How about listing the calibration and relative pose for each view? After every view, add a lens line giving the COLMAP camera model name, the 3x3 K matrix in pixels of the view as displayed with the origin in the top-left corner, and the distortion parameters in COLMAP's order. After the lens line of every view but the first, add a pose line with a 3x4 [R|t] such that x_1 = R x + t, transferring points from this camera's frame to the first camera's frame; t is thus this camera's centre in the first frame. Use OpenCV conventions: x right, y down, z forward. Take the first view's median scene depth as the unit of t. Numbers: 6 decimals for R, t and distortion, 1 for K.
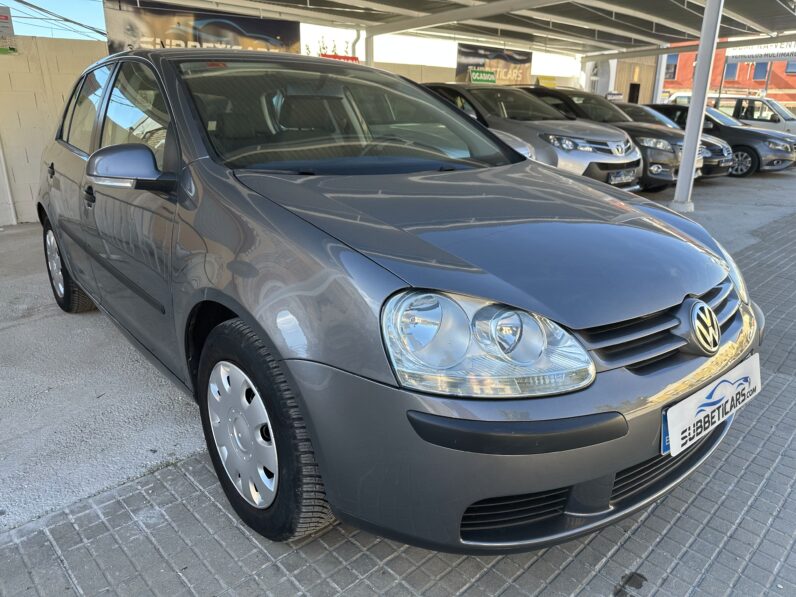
lens RADIAL K [[554.9, 0, 398.0], [0, 554.9, 298.5], [0, 0, 1]] dist [0.004656, -0.001370]
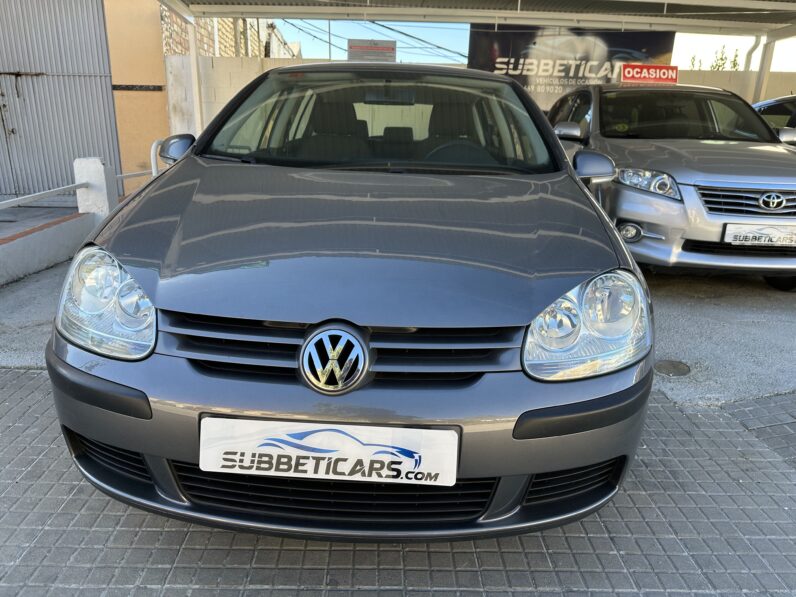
lens RADIAL K [[563.2, 0, 394.8], [0, 563.2, 303.8], [0, 0, 1]] dist [0.004163, -0.017236]
pose [[0.744817, 0.216355, -0.631220, 0.200501], [-0.234108, 0.970571, 0.056432, -0.017209], [0.624853, 0.105742, 0.773548, 0.071236]]
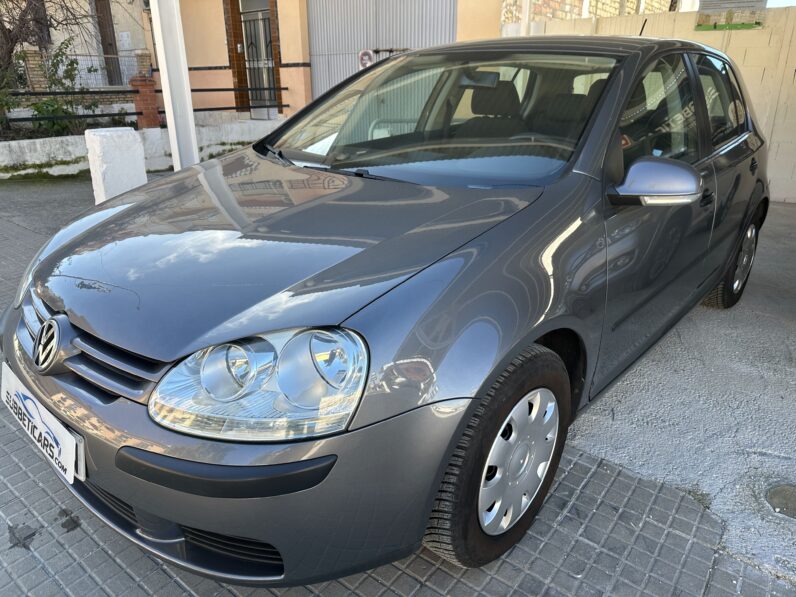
lens RADIAL K [[563.2, 0, 394.8], [0, 563.2, 303.8], [0, 0, 1]] dist [0.004163, -0.017236]
pose [[0.146283, 0.364004, -0.919838, 0.271199], [-0.310608, 0.899717, 0.306645, -0.090134], [0.939215, 0.240853, 0.244676, 0.233487]]
